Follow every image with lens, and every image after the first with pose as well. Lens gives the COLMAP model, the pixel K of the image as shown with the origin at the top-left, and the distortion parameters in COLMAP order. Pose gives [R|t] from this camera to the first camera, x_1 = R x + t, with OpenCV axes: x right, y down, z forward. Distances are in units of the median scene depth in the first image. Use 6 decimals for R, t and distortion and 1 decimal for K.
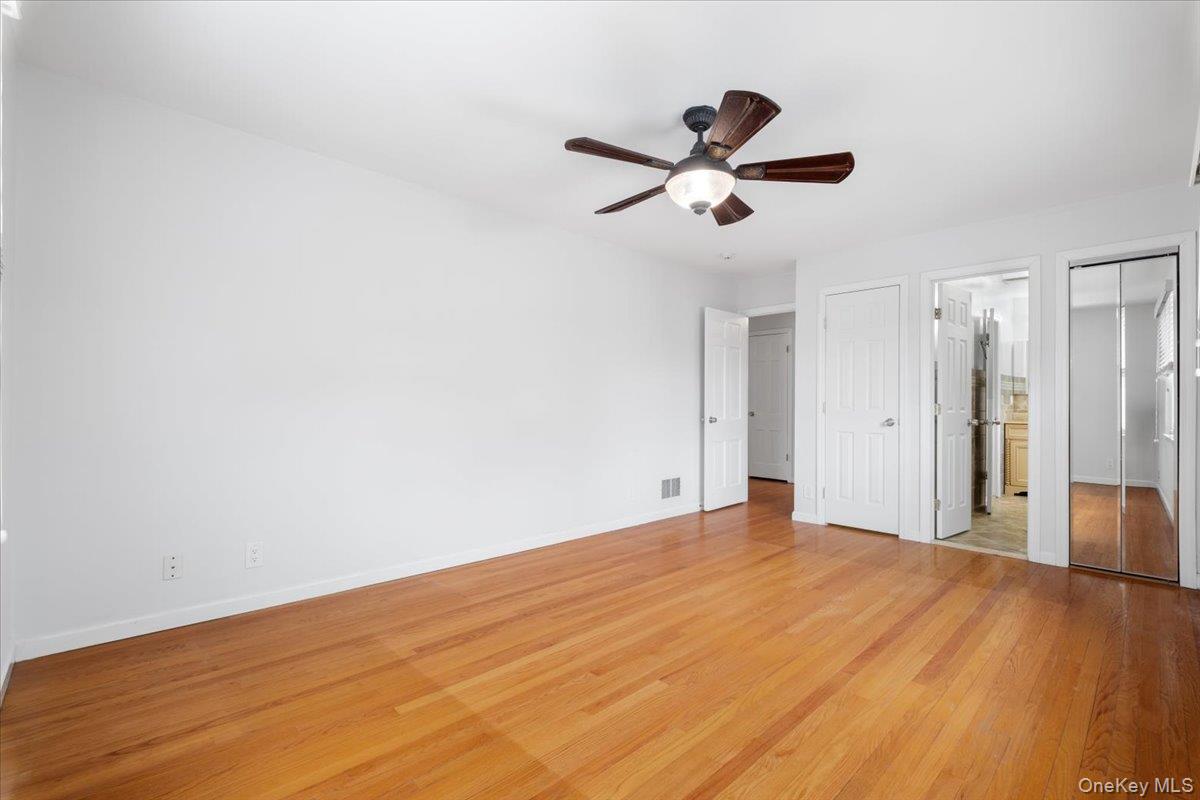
lens RADIAL K [[525.0, 0, 598.3], [0, 525.0, 404.7], [0, 0, 1]] dist [0.000583, -0.002968]
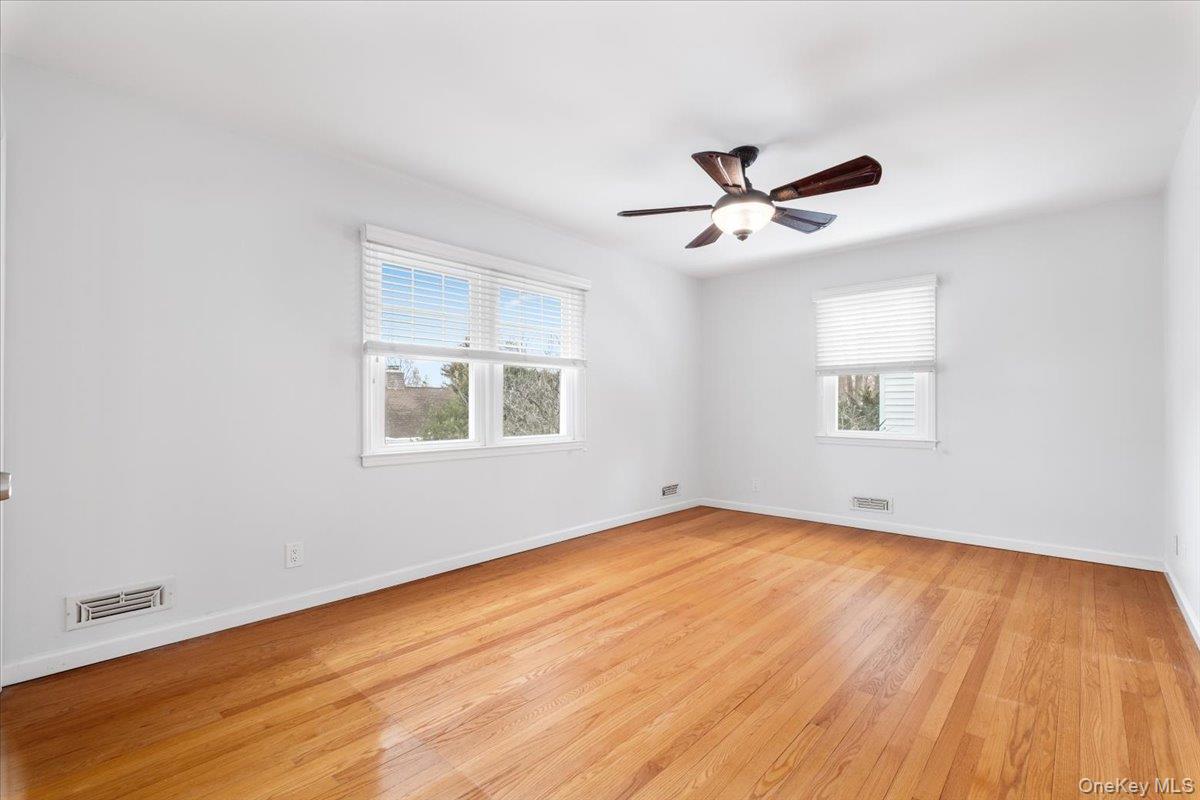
lens RADIAL K [[525.0, 0, 601.7], [0, 525.0, 404.4], [0, 0, 1]] dist [0.000583, -0.002968]
pose [[-0.997884, -0.004597, -0.064861, 0.616396], [-0.003837, 0.999923, -0.011835, 0.012894], [0.064910, -0.011561, -0.997824, 2.280936]]
